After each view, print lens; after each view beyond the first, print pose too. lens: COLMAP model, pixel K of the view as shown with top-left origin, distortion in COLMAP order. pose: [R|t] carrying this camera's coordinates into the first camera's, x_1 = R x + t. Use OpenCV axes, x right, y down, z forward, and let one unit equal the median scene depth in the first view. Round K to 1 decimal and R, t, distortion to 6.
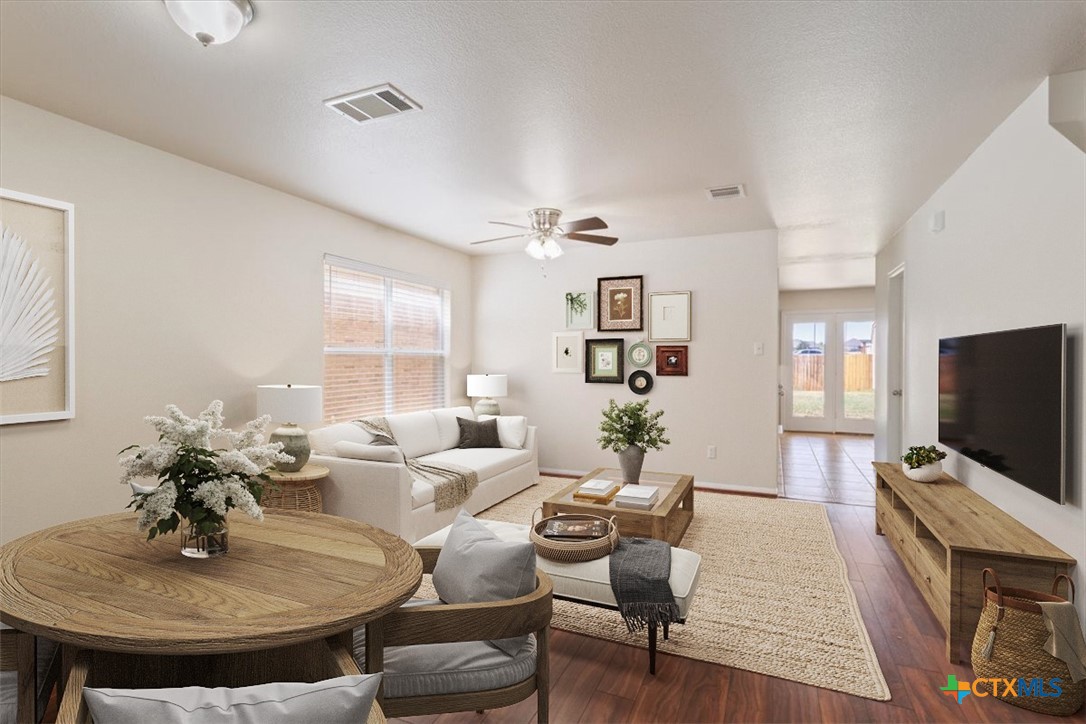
lens RADIAL K [[524.8, 0, 541.5], [0, 524.8, 362.6], [0, 0, 1]] dist [0.022345, 0.000319]
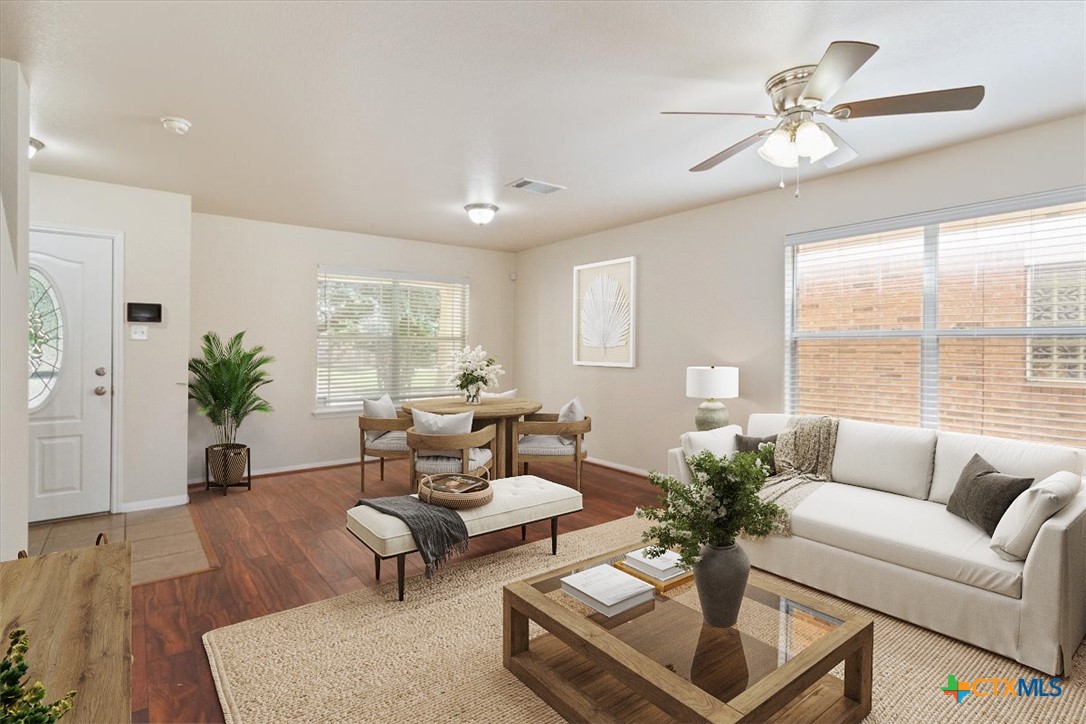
lens RADIAL K [[524.8, 0, 543.2], [0, 524.8, 353.7], [0, 0, 1]] dist [0.022345, 0.000319]
pose [[-0.491871, 0.004174, -0.870658, 0.743565], [-0.009802, 0.999899, 0.010331, 0.004685], [0.870613, 0.013616, -0.491781, 1.257782]]
